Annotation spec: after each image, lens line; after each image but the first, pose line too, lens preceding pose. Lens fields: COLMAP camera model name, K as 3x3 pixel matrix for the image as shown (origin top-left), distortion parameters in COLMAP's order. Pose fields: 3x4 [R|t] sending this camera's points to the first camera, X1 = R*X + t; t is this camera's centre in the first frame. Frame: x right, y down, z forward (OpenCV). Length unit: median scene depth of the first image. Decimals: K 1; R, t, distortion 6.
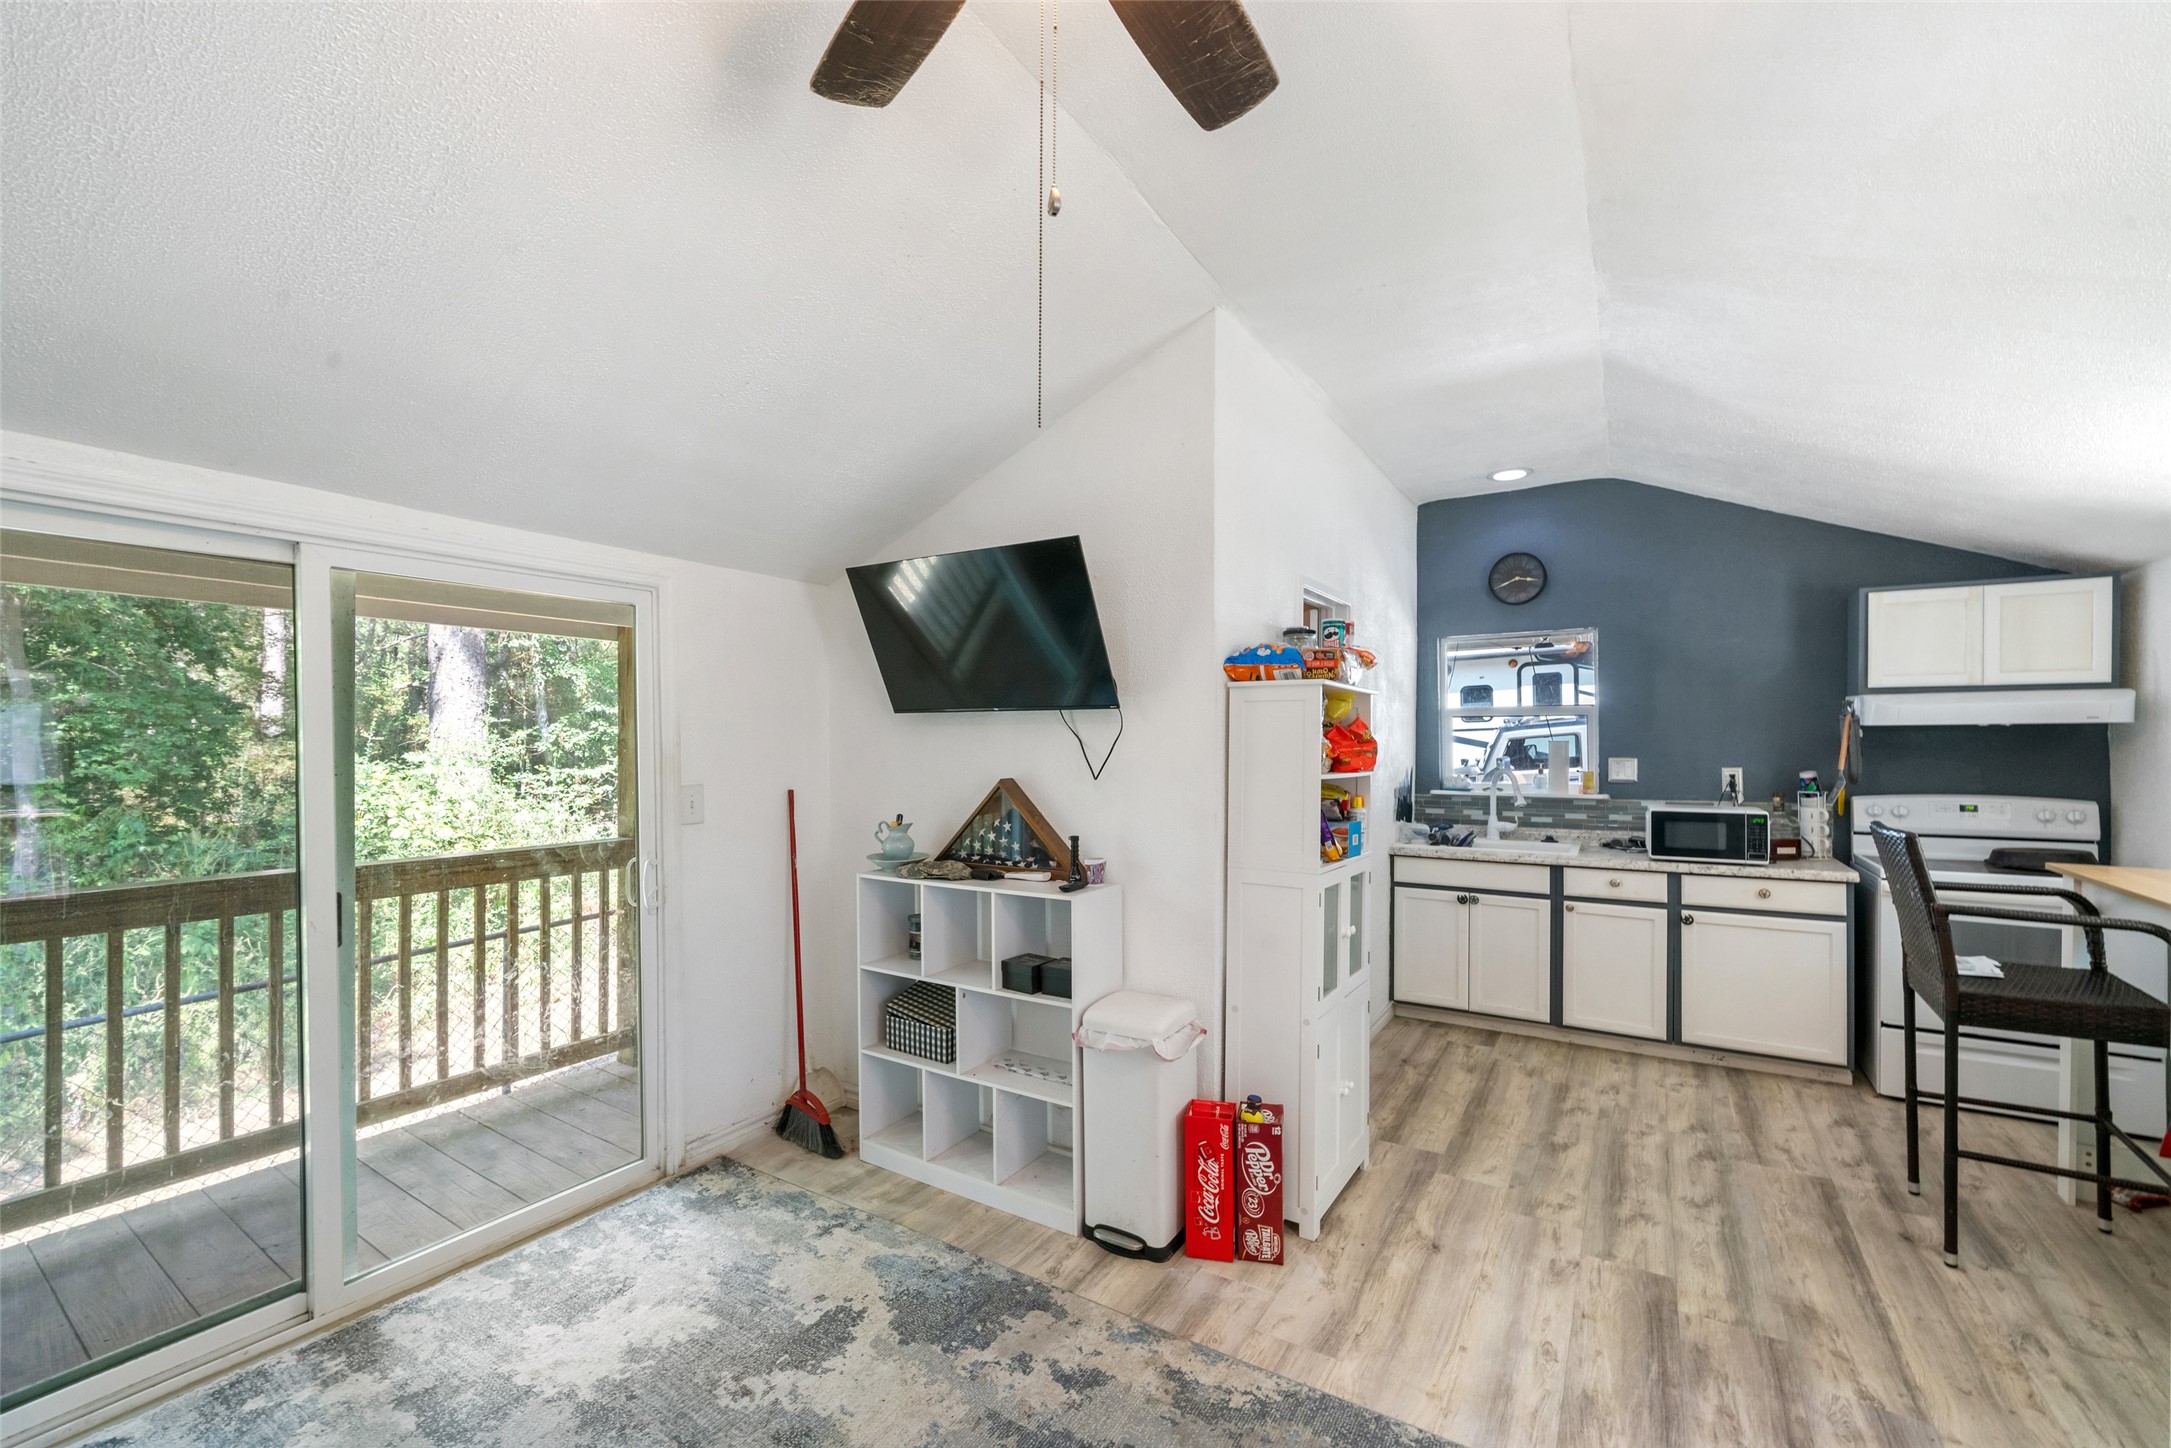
lens RADIAL K [[885.7, 0, 1084.2], [0, 885.7, 737.3], [0, 0, 1]] dist [0.001595, 0.000356]
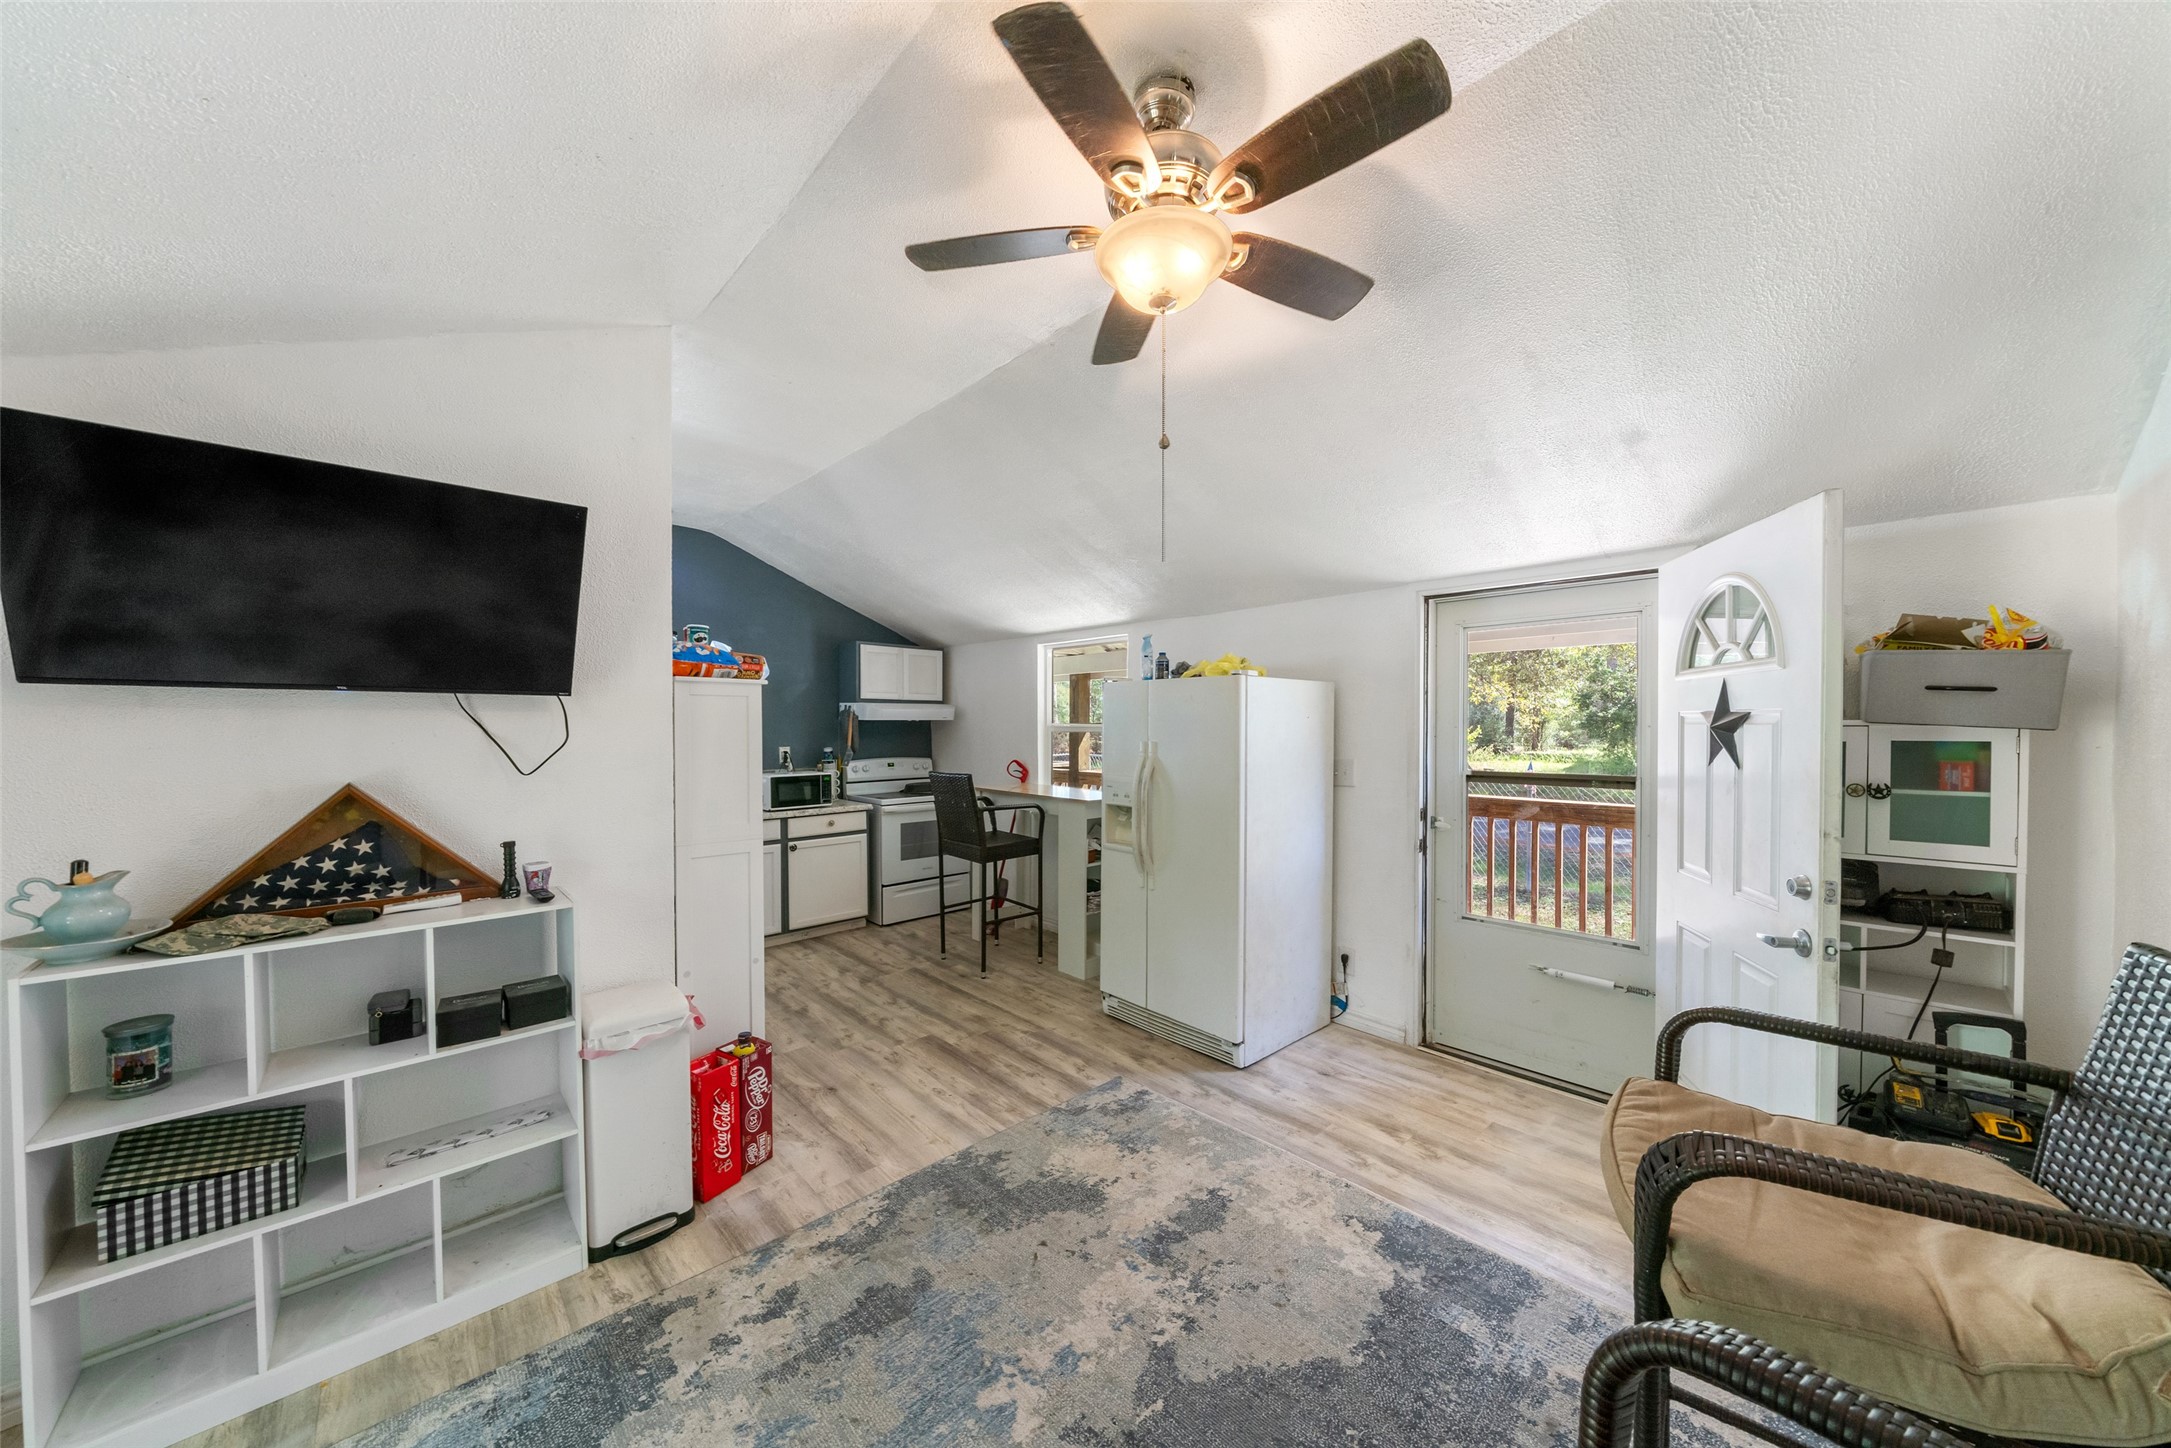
lens RADIAL K [[745.2, 0, 1085.5], [0, 745.2, 724.0], [0, 0, 1]] dist [-0.000354, 0.000015]
pose [[0.249489, 0.003821, 0.968370, -0.603873], [-0.001568, 0.999992, -0.003542, -0.001123], [-0.968376, -0.000634, 0.249493, 0.291905]]
